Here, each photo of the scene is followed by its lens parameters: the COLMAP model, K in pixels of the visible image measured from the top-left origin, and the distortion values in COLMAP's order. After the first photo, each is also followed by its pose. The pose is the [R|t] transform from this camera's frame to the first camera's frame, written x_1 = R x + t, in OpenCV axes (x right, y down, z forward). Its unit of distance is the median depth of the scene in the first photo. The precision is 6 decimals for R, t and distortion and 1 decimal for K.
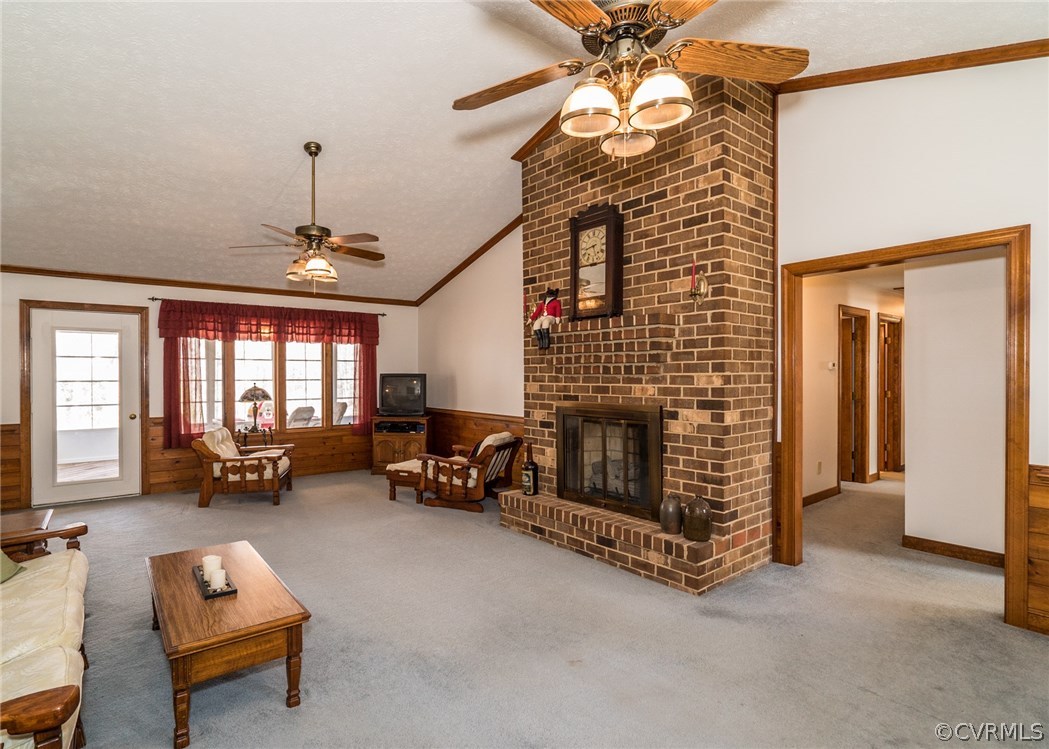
lens RADIAL K [[510.8, 0, 501.1], [0, 510.8, 379.8], [0, 0, 1]] dist [-0.013255, 0.001878]
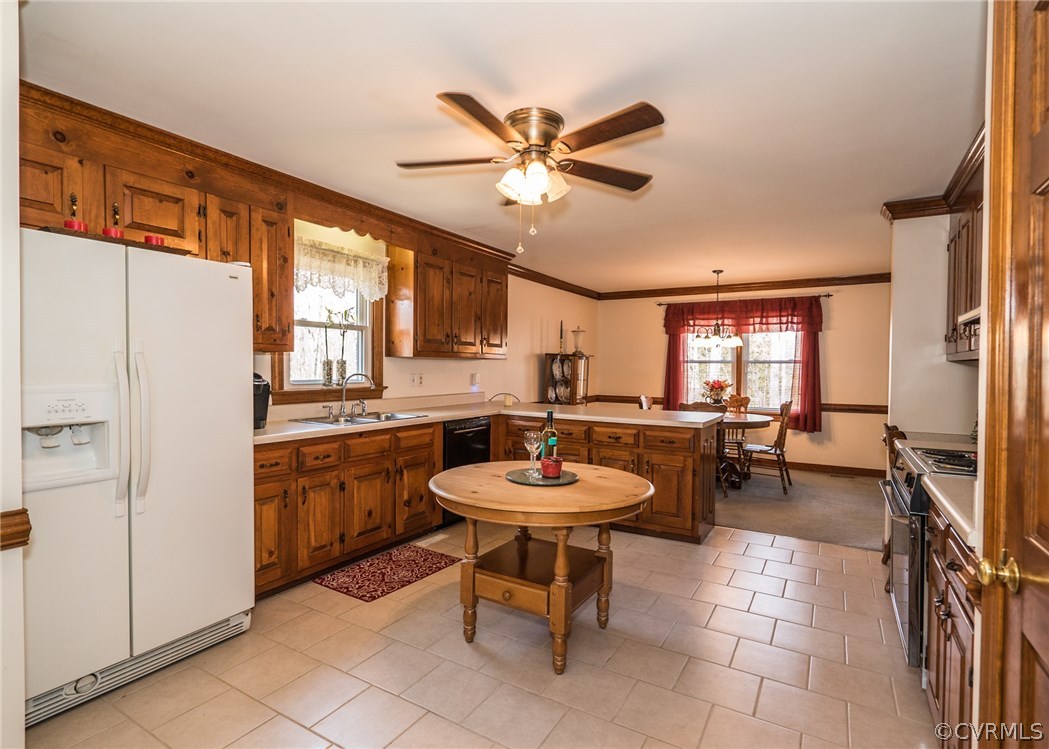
lens RADIAL K [[510.8, 0, 527.6], [0, 510.8, 368.8], [0, 0, 1]] dist [-0.013255, 0.001878]
pose [[0.367939, 0.011386, -0.929780, 0.628376], [-0.019841, 0.999793, 0.004392, -0.001373], [0.929638, 0.016832, 0.368089, 0.415652]]
